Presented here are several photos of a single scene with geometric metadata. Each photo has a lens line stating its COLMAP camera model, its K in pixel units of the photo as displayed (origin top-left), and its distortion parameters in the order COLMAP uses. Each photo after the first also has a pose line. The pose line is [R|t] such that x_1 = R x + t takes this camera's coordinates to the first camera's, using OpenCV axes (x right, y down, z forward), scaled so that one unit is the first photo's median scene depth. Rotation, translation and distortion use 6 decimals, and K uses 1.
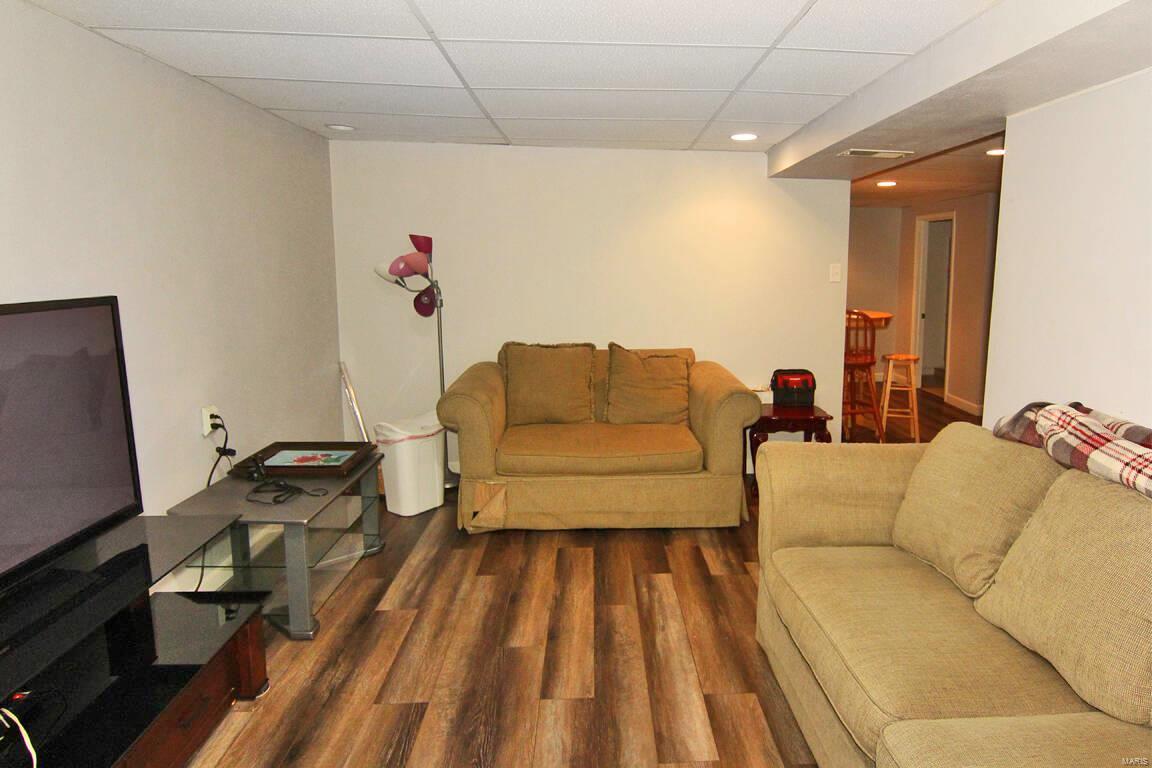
lens RADIAL K [[640.6, 0, 576.0], [0, 640.6, 384.0], [0, 0, 1]] dist [0.002053, -0.016386]
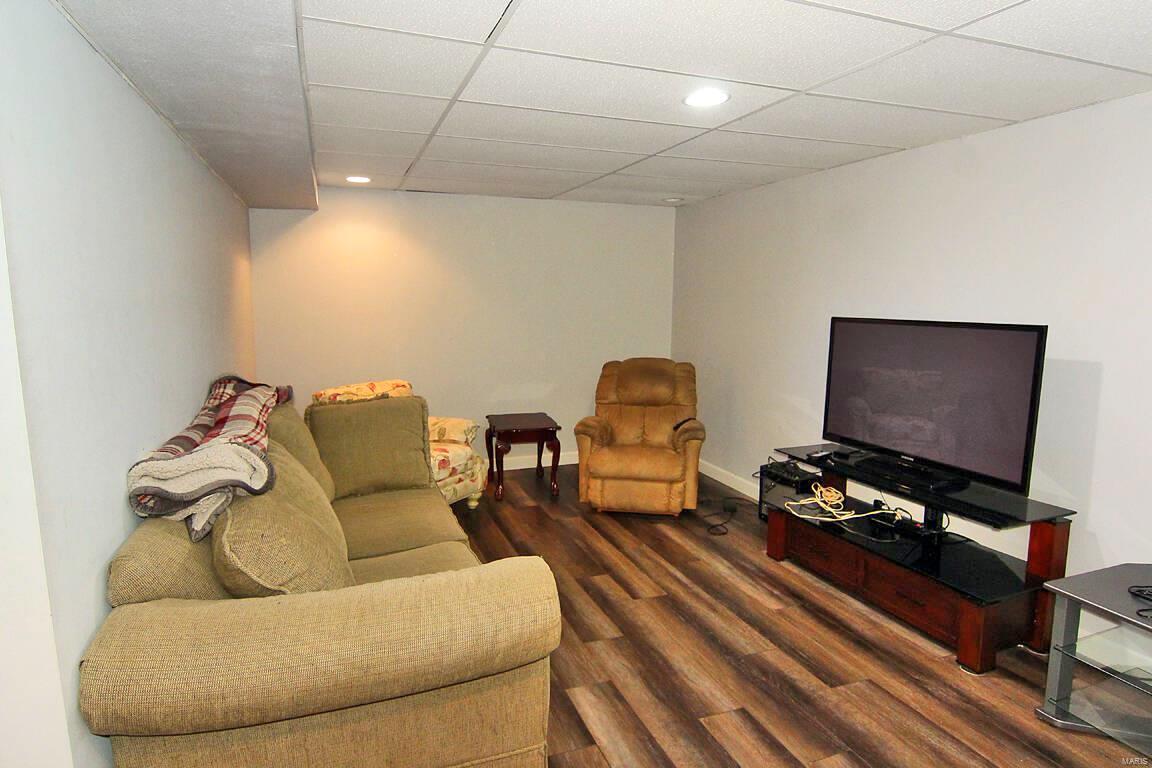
lens RADIAL K [[640.6, 0, 576.0], [0, 640.6, 384.0], [0, 0, 1]] dist [0.002053, -0.016386]
pose [[-0.926722, 0.033982, -0.374208, 0.542669], [-0.086299, 0.950031, 0.299991, -0.265661], [0.365703, 0.310302, -0.877482, 1.613553]]
